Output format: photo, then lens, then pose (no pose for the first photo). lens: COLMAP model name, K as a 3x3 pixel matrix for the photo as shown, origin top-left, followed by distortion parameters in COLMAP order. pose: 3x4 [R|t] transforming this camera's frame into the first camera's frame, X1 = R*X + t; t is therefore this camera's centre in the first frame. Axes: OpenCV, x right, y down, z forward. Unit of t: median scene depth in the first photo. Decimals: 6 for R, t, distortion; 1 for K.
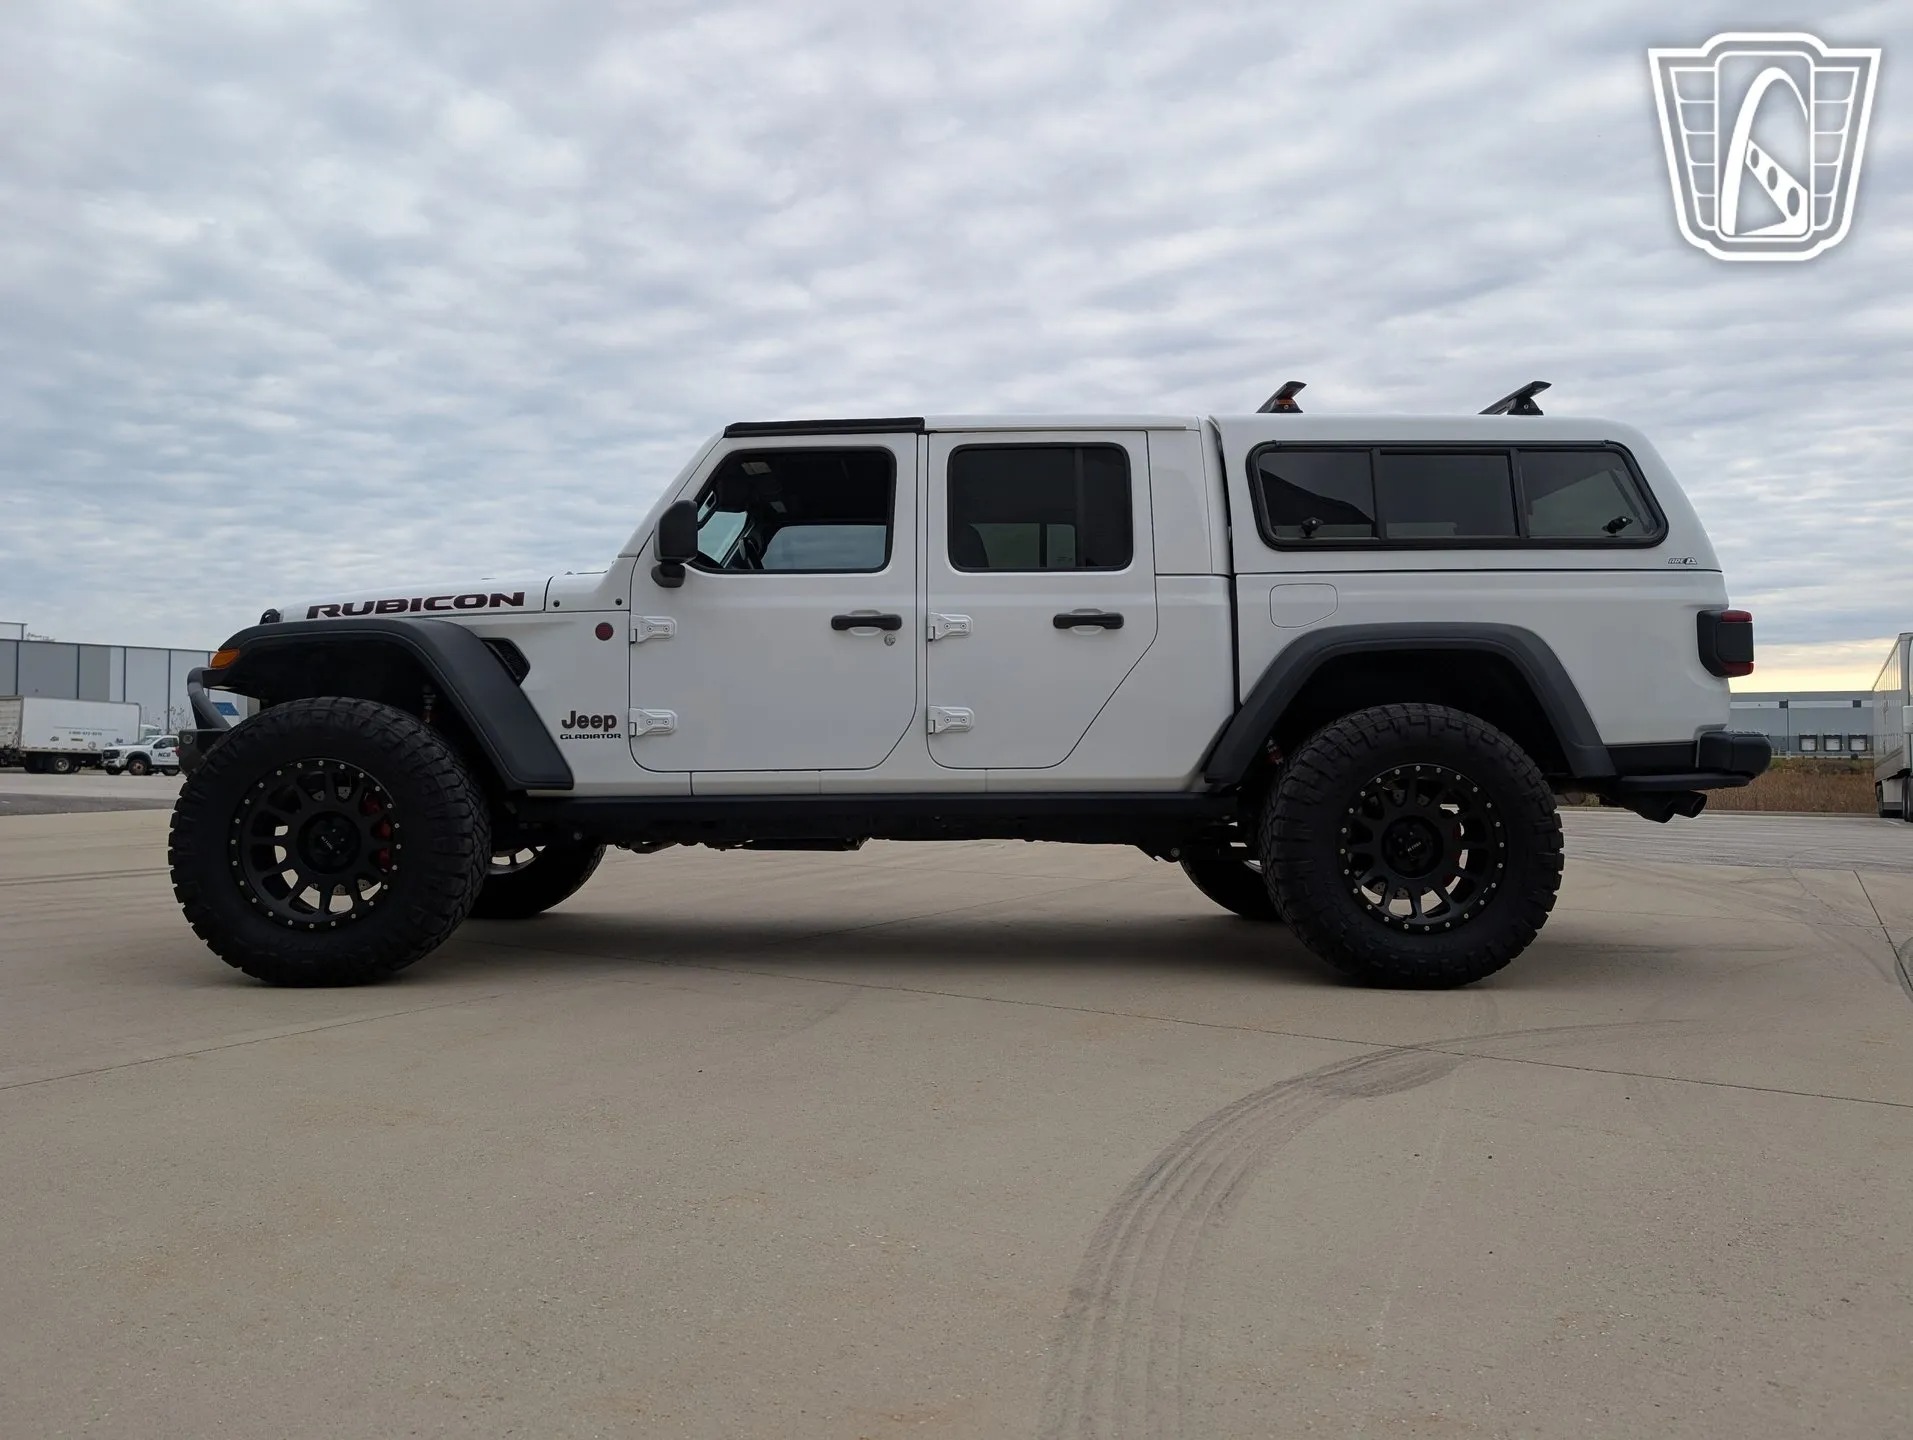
lens RADIAL K [[1379.8, 0, 947.9], [0, 1379.8, 718.6], [0, 0, 1]] dist [0.018547, -0.010754]
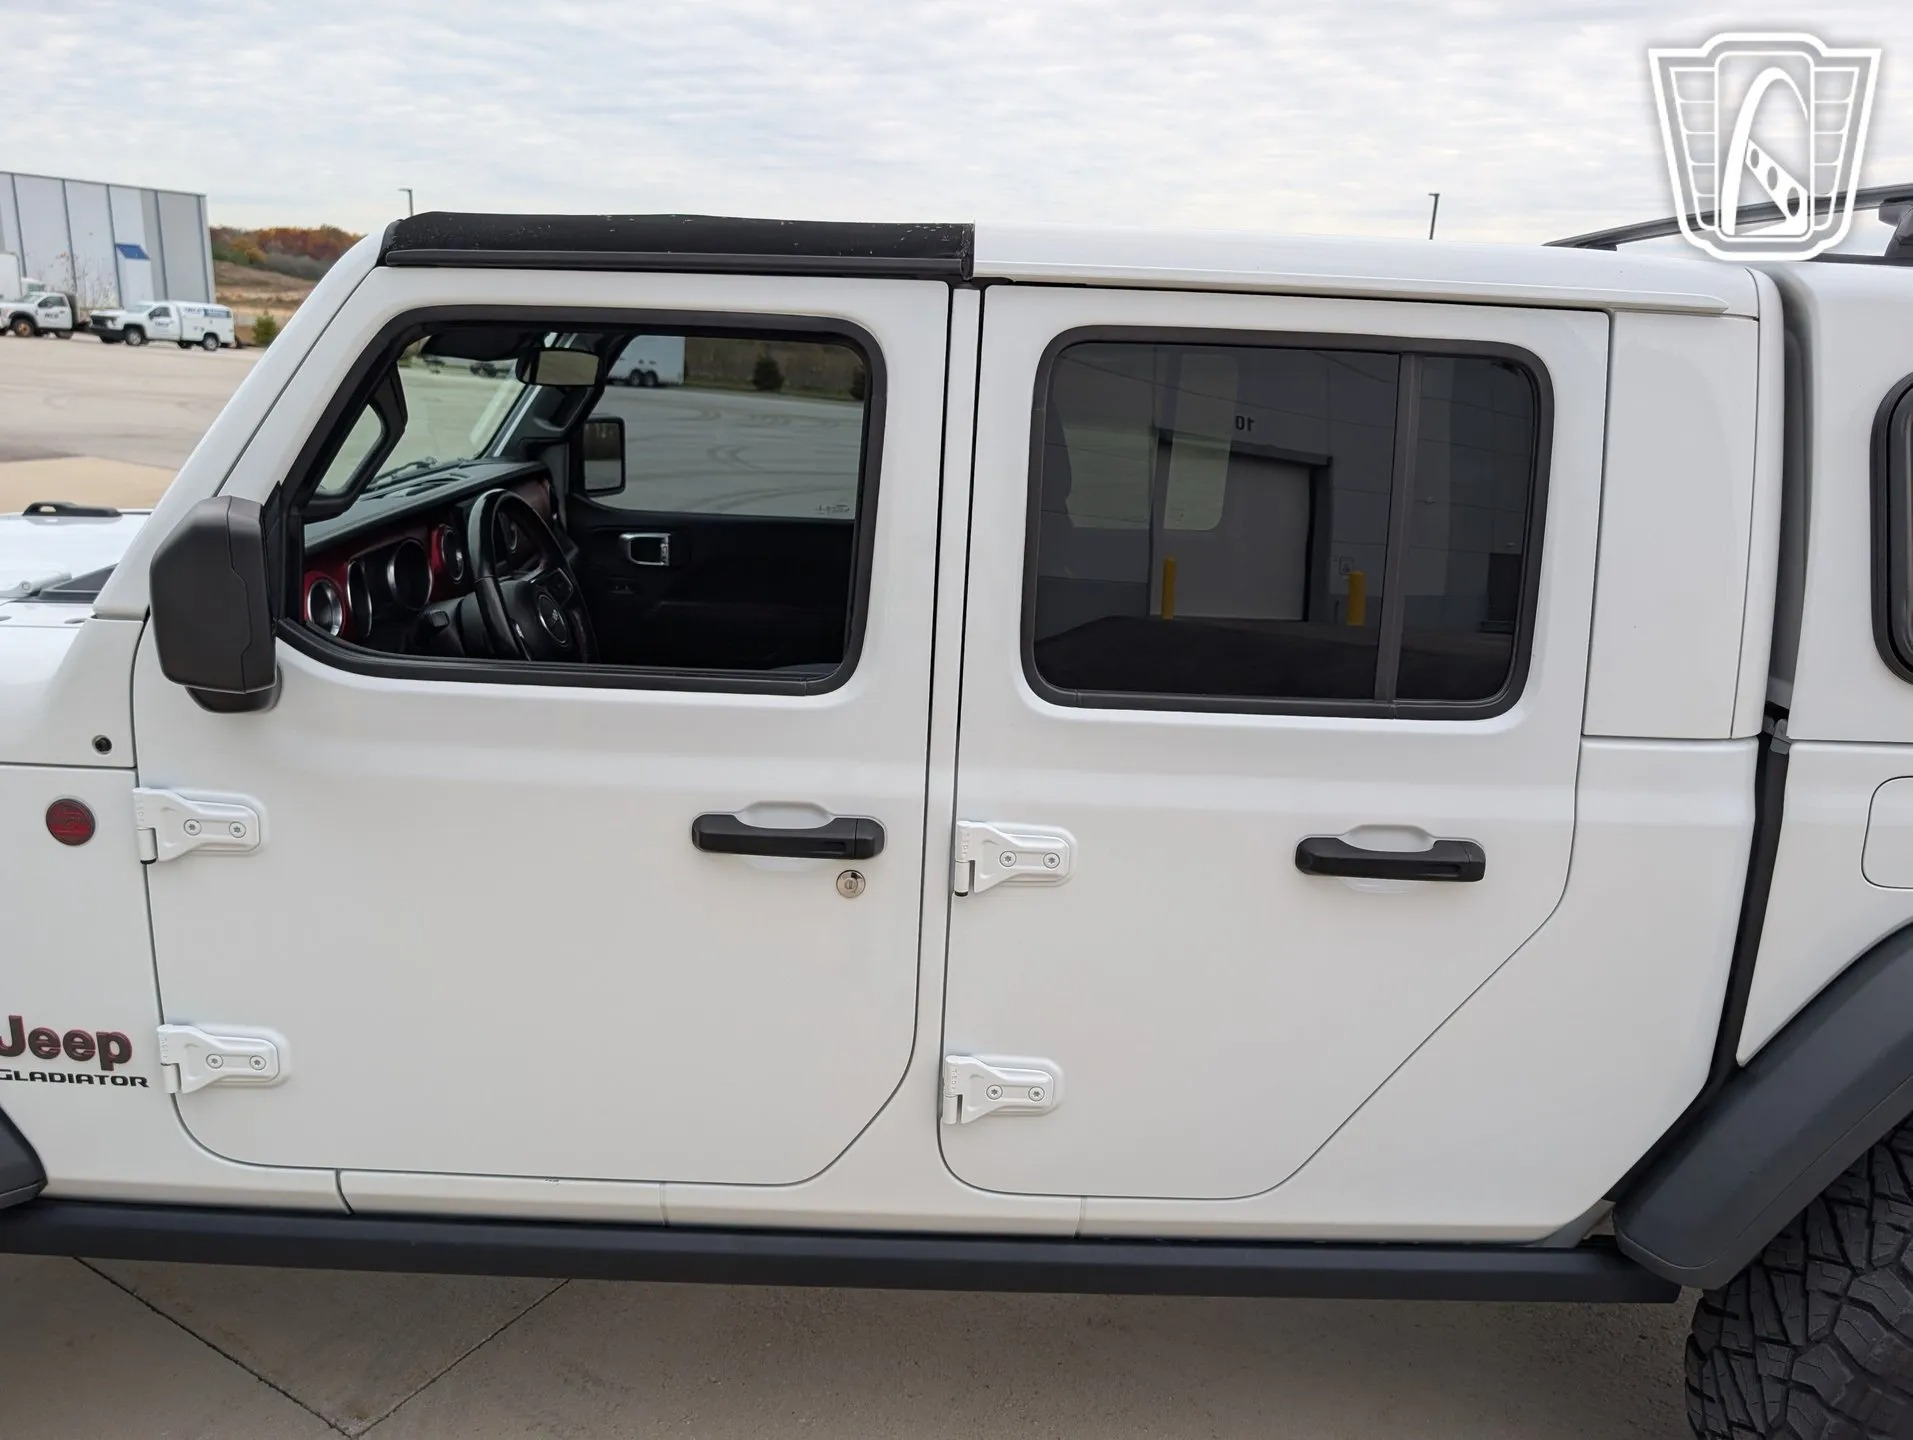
lens RADIAL K [[1382.7, 0, 939.7], [0, 1382.7, 732.9], [0, 0, 1]] dist [0.018025, -0.013387]
pose [[0.998688, 0.043764, 0.026580, -0.029564], [-0.049746, 0.952263, 0.301197, -0.205937], [-0.012129, -0.302124, 0.953191, 0.647088]]
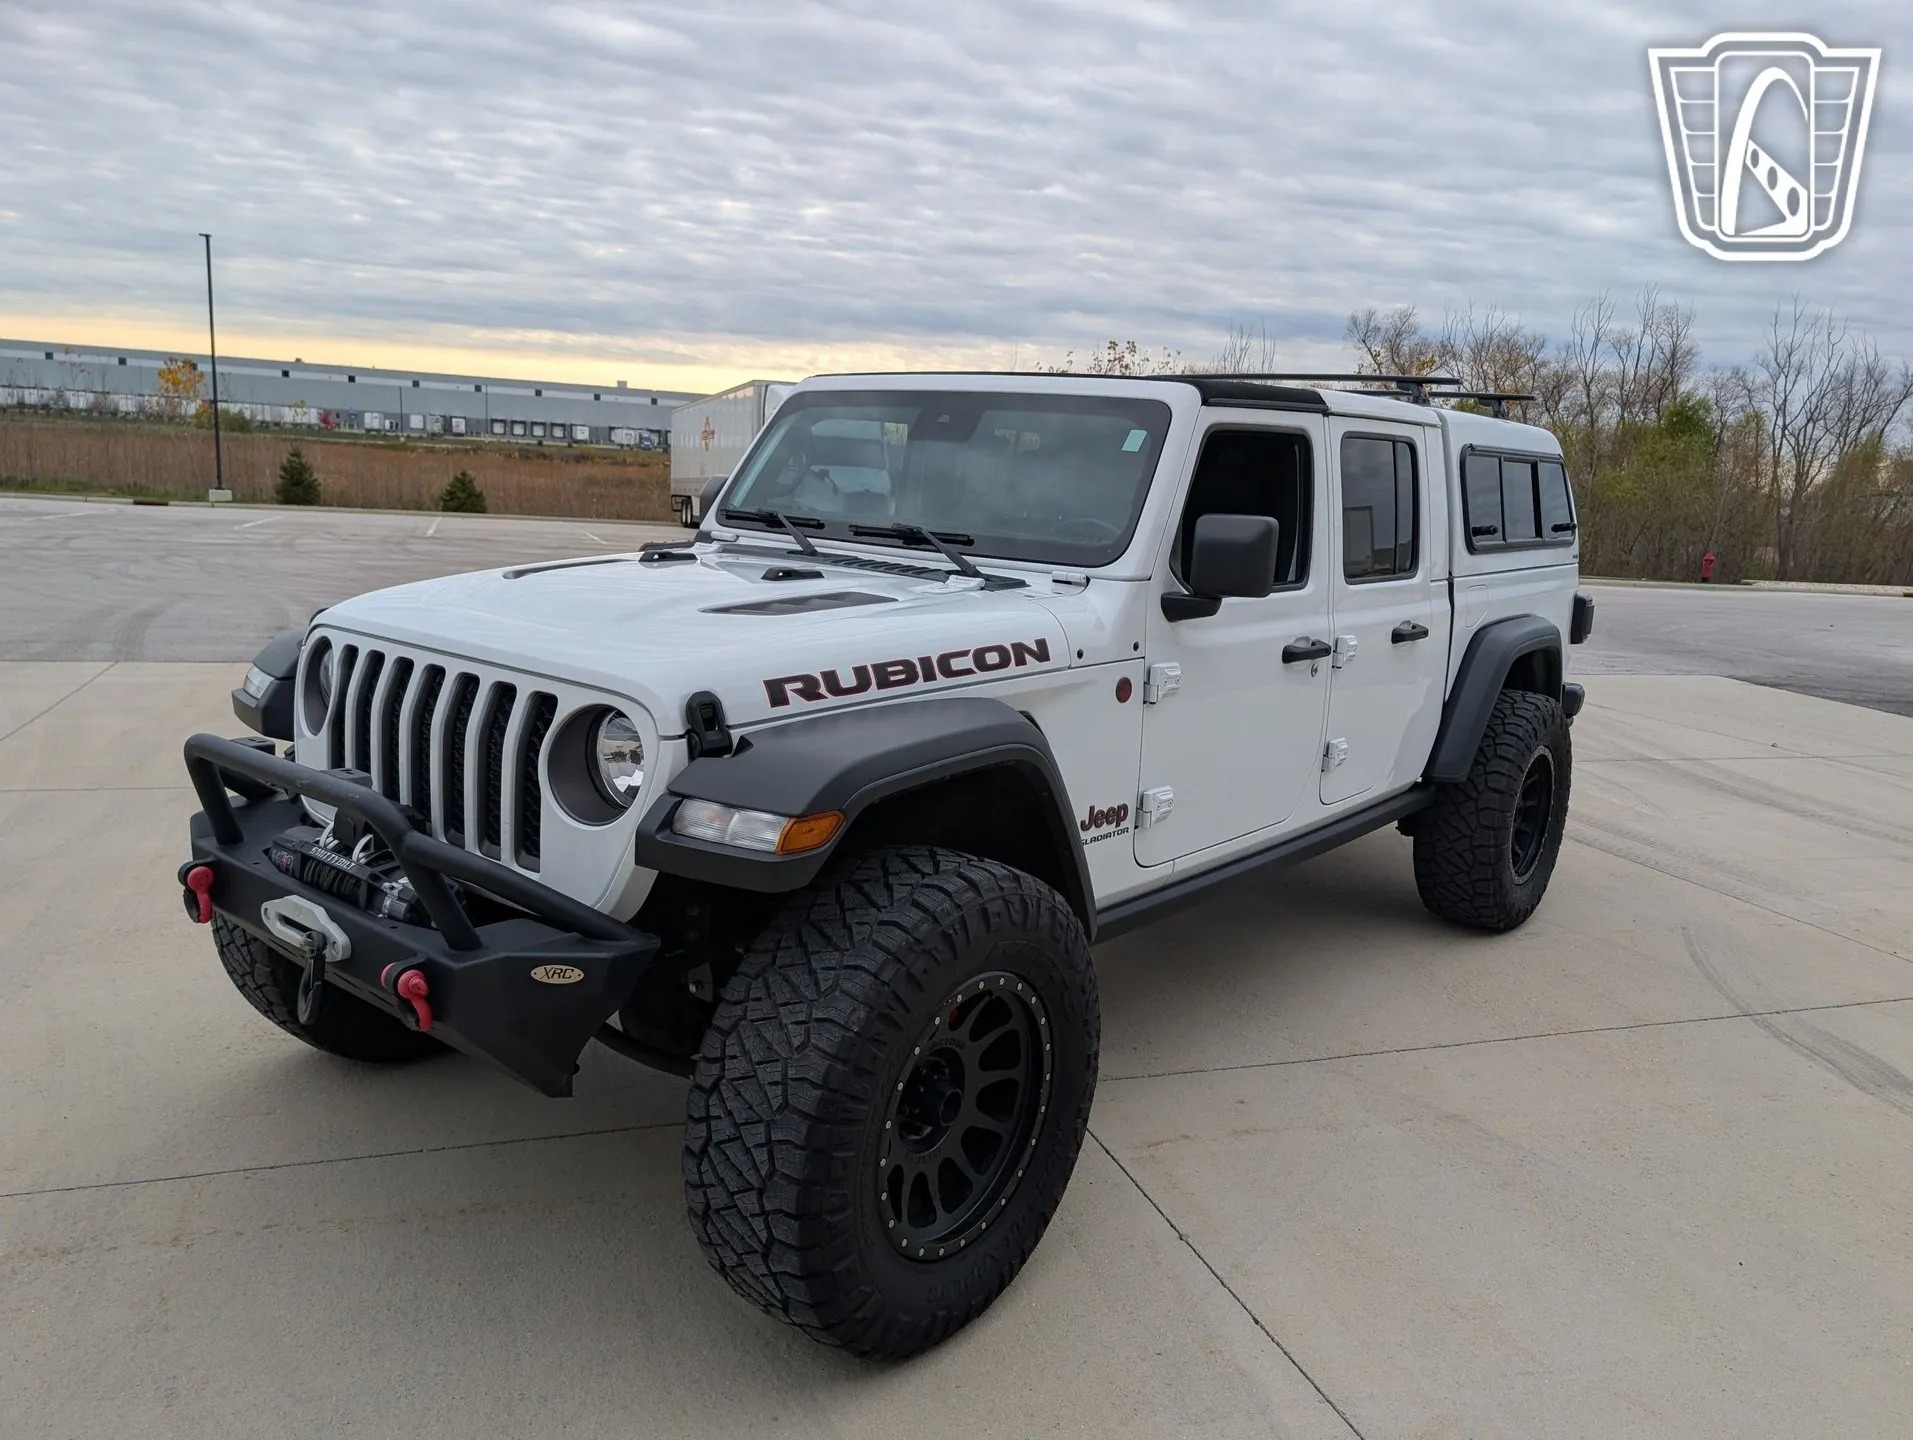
lens RADIAL K [[1379.8, 0, 940.2], [0, 1379.8, 771.9], [0, 0, 1]] dist [0.018547, -0.010754]
pose [[0.636898, -0.138078, 0.758482, -0.840708], [-0.075743, 0.967864, 0.239796, -0.182794], [-0.767218, -0.210175, 0.605972, 0.630078]]
